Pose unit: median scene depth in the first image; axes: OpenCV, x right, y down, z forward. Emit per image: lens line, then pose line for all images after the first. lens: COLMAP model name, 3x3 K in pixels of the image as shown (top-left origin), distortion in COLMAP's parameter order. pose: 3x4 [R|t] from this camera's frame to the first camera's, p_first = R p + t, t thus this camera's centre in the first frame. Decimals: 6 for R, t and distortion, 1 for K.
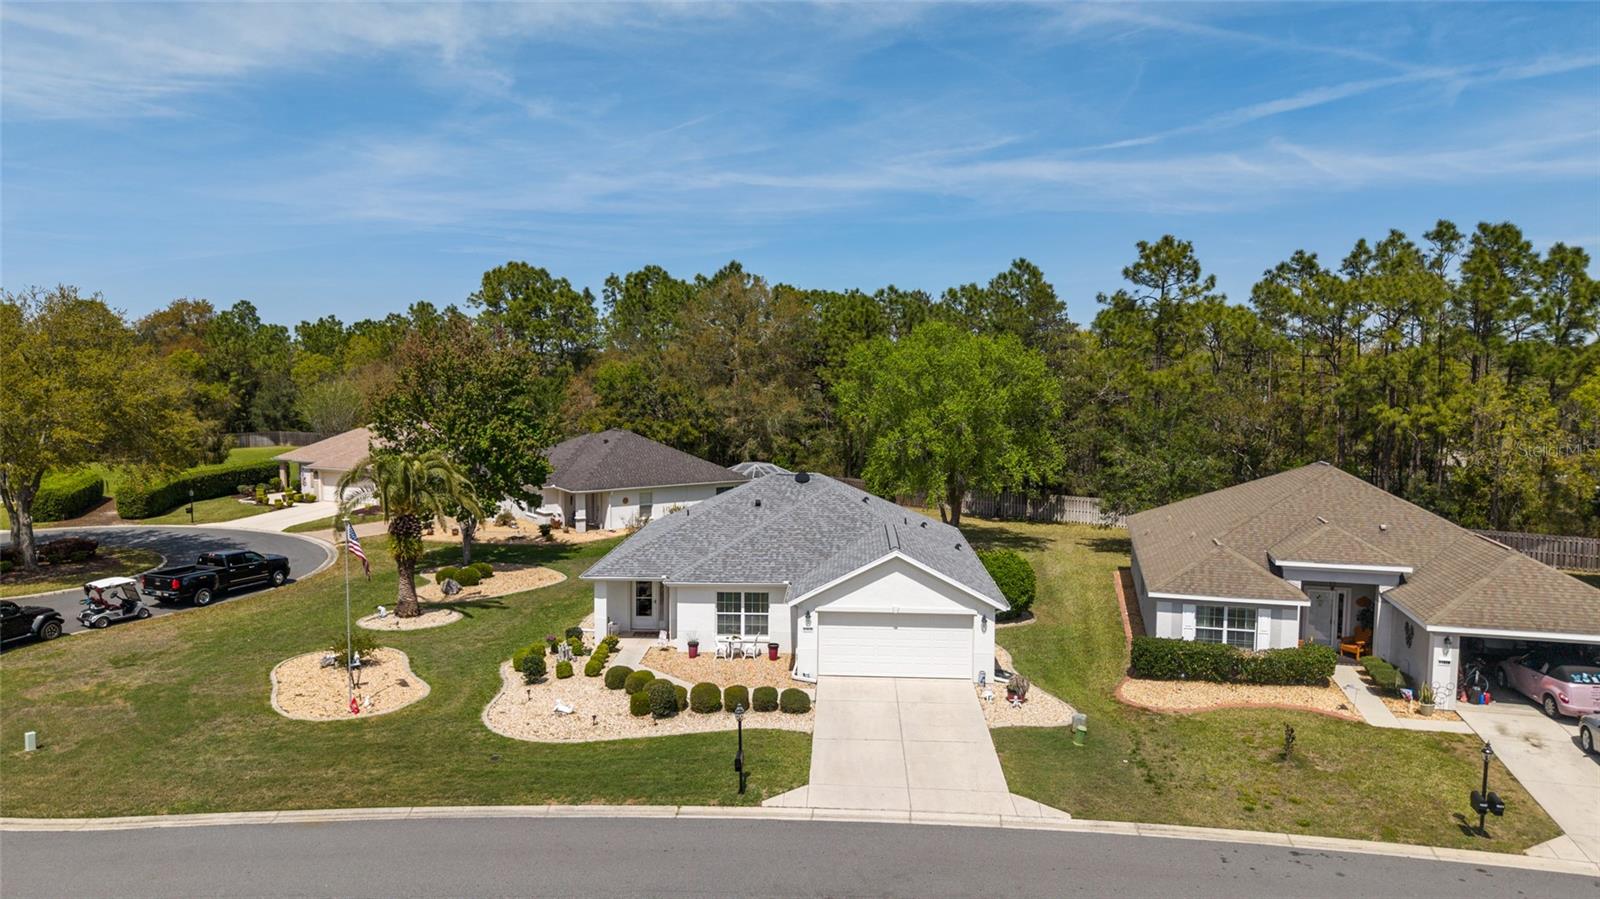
lens RADIAL K [[1059.2, 0, 800.0], [0, 1059.2, 449.5], [0, 0, 1]] dist [0.034913, -0.046351]
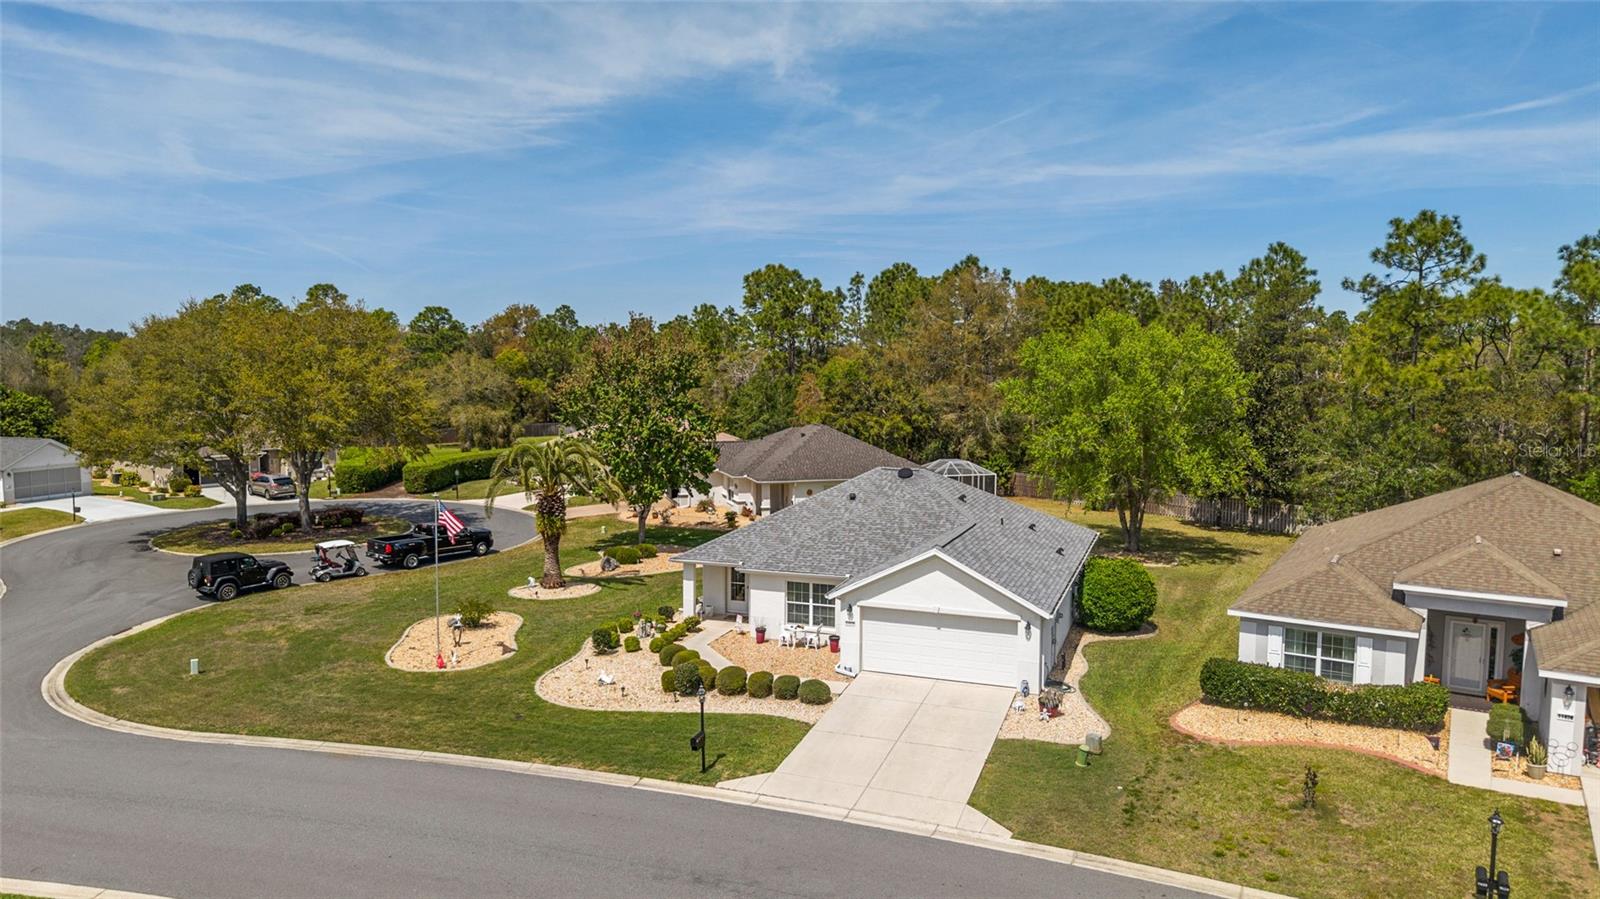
lens RADIAL K [[1057.3, 0, 803.9], [0, 1057.3, 446.3], [0, 0, 1]] dist [0.027268, -0.030970]
pose [[0.954096, 0.022169, -0.298680, 0.188611], [-0.022460, 0.999745, 0.002459, 0.001449], [0.298658, 0.004362, 0.954350, 0.026569]]
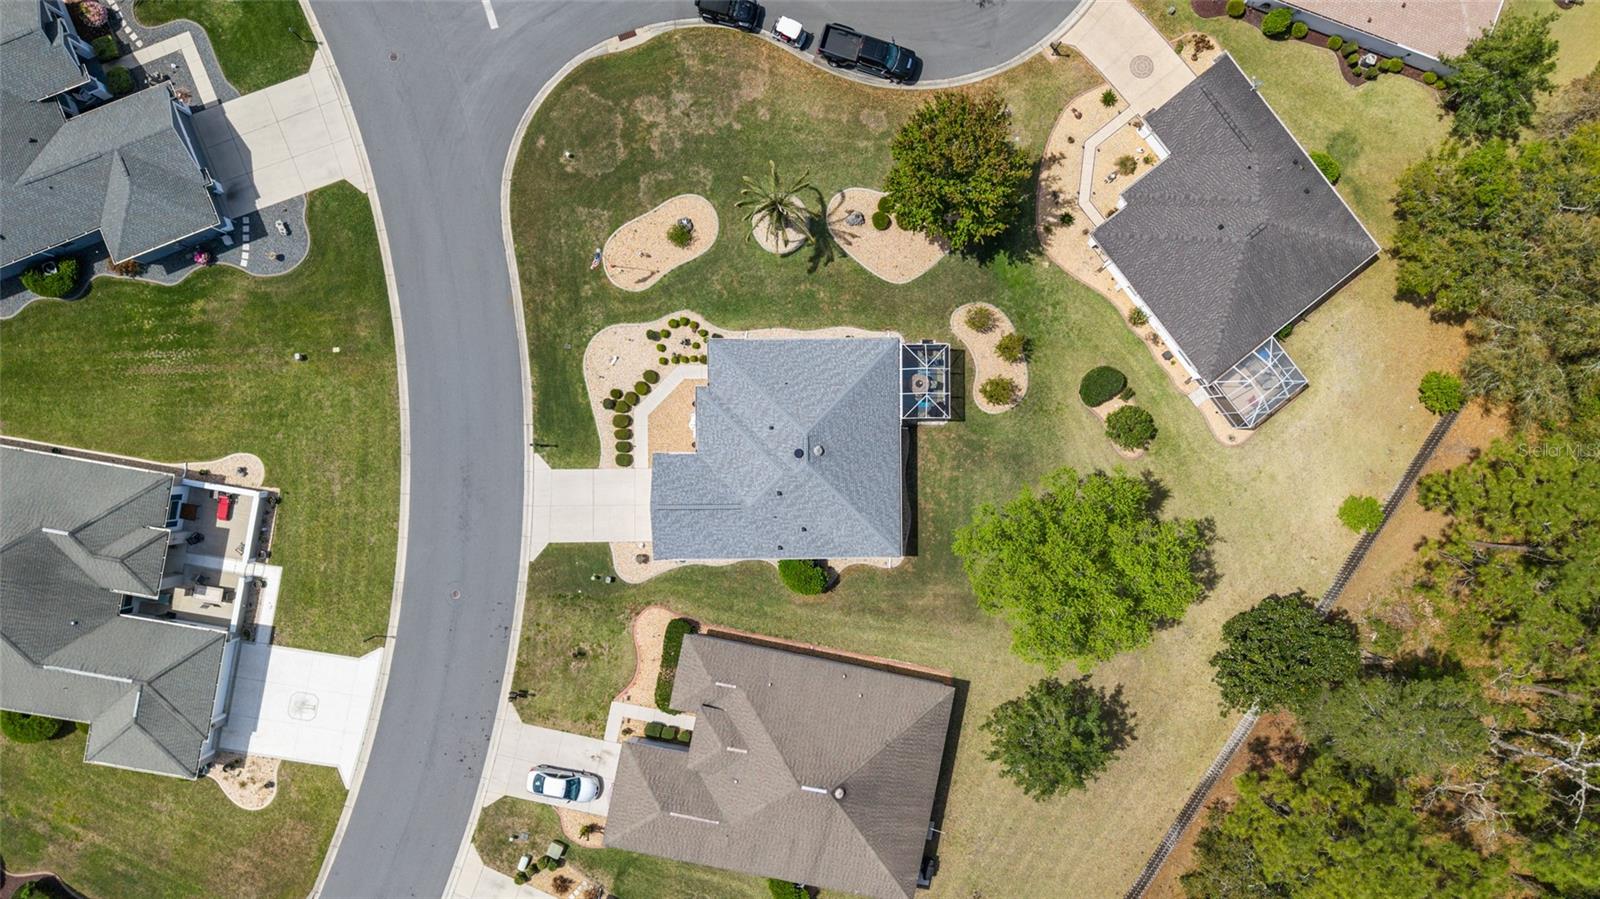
lens RADIAL K [[1059.2, 0, 800.0], [0, 1059.2, 449.5], [0, 0, 1]] dist [0.034913, -0.046351]
pose [[0.047722, 0.998854, 0.003592, -0.011945], [-0.143901, 0.003316, 0.989587, -1.392715], [0.988441, -0.047742, 0.143894, 0.706798]]
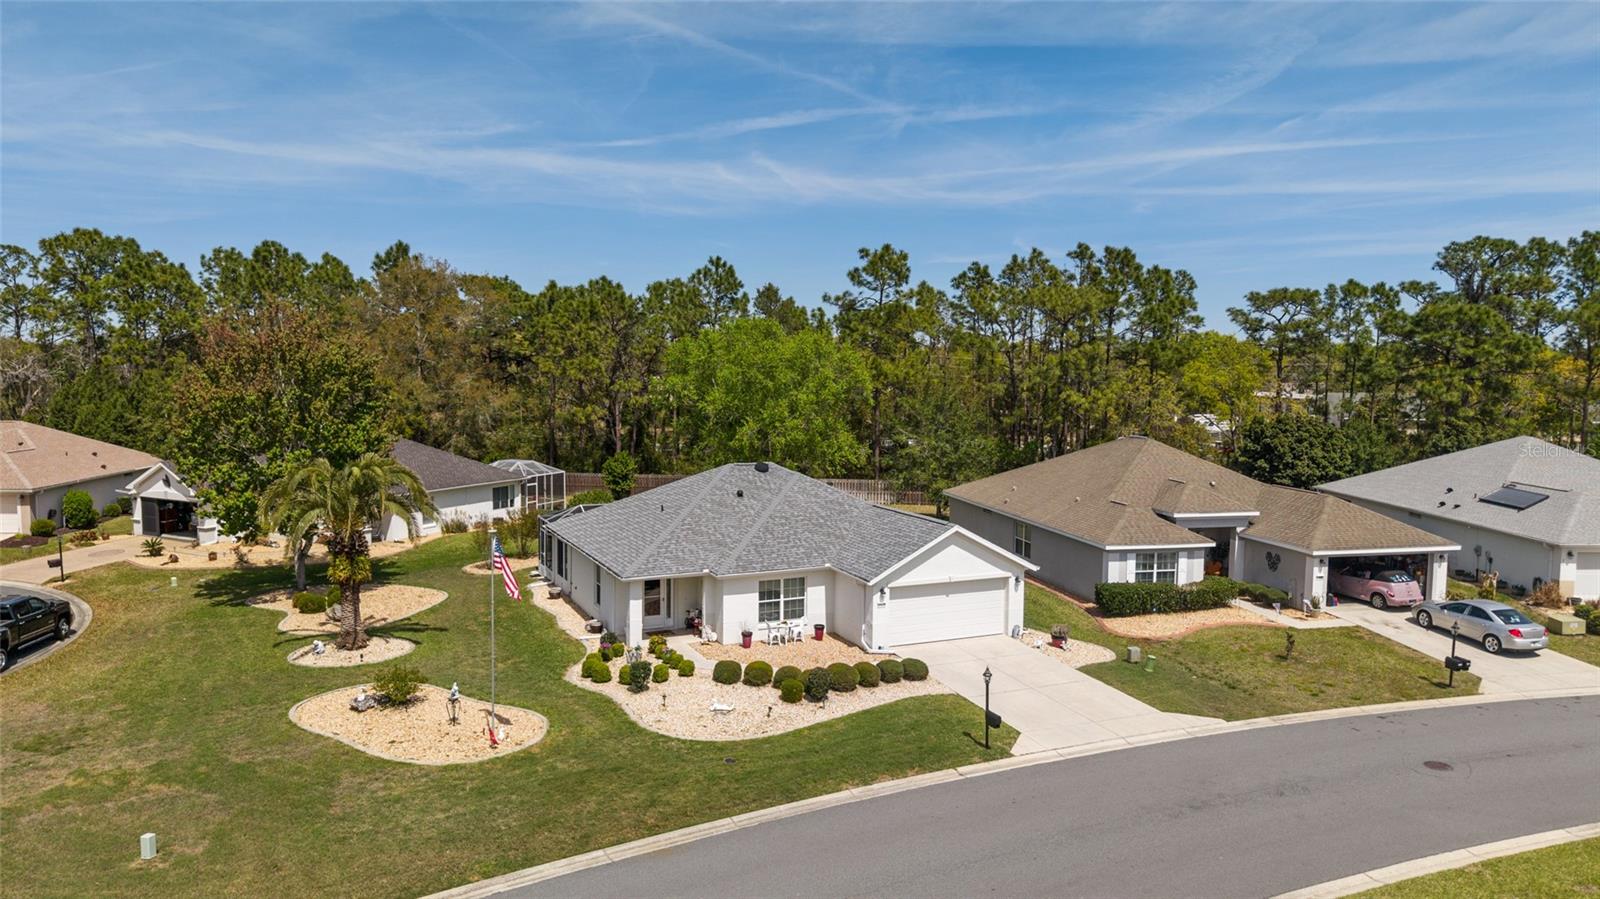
lens RADIAL K [[1059.2, 0, 800.0], [0, 1059.2, 449.5], [0, 0, 1]] dist [0.034913, -0.046351]
pose [[0.887621, -0.036756, 0.459106, -0.399576], [0.033508, 0.999323, 0.015223, -0.004147], [-0.459354, 0.001872, 0.888251, 0.064950]]
